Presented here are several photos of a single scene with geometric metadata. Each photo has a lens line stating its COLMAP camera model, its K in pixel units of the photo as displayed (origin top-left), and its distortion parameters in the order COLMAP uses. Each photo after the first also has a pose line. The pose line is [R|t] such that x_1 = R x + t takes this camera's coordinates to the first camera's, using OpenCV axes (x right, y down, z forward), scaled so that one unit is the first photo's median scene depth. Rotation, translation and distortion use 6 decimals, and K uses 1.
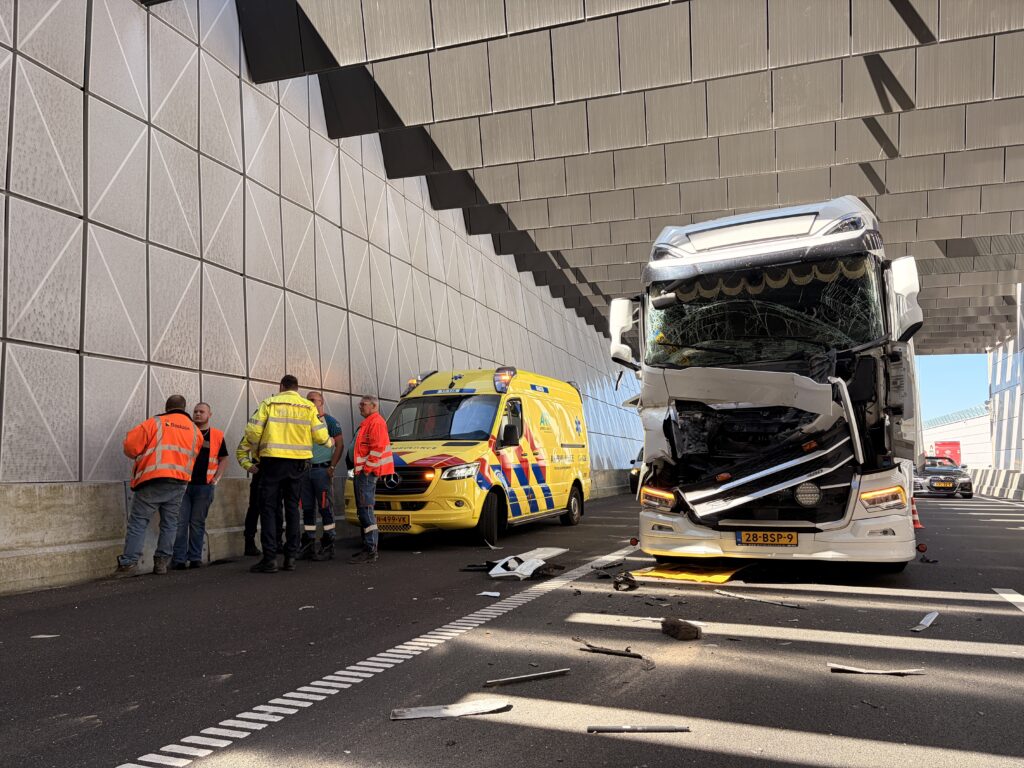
lens RADIAL K [[765.2, 0, 513.1], [0, 765.2, 387.9], [0, 0, 1]] dist [0.040585, -0.004885]
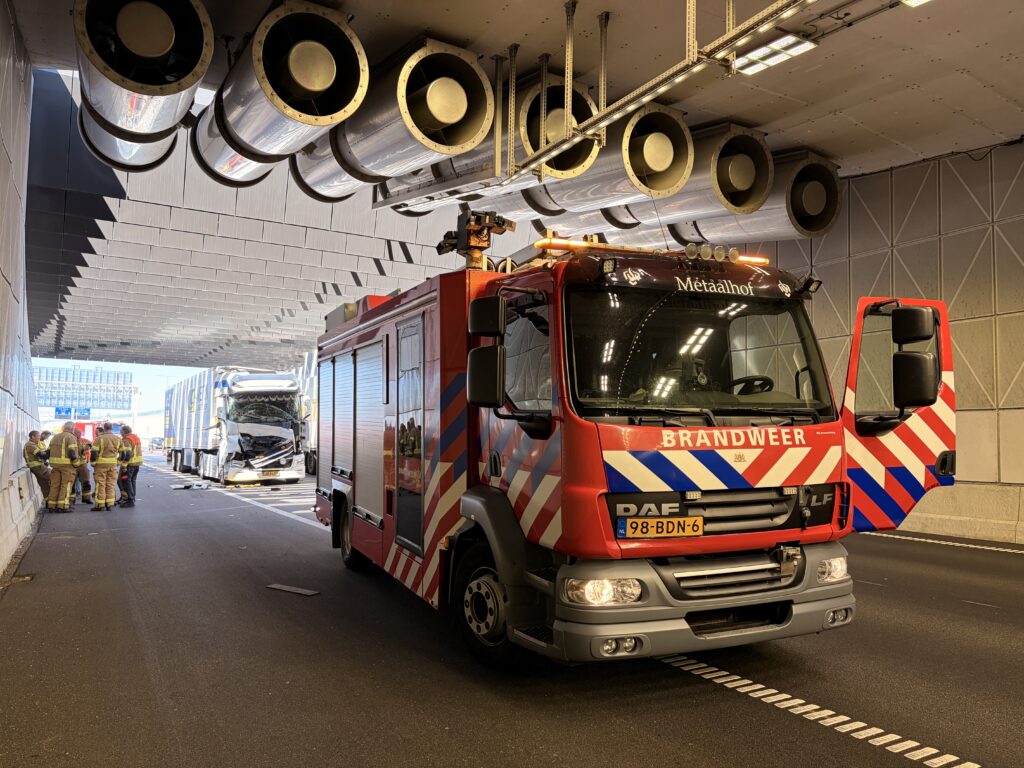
lens RADIAL K [[765.2, 0, 513.1], [0, 765.2, 387.9], [0, 0, 1]] dist [0.040585, -0.004885]
pose [[0.627520, 0.047514, 0.777149, -1.663991], [-0.076177, 0.997094, 0.000549, -0.274344], [-0.774865, -0.059545, 0.629316, -1.992898]]
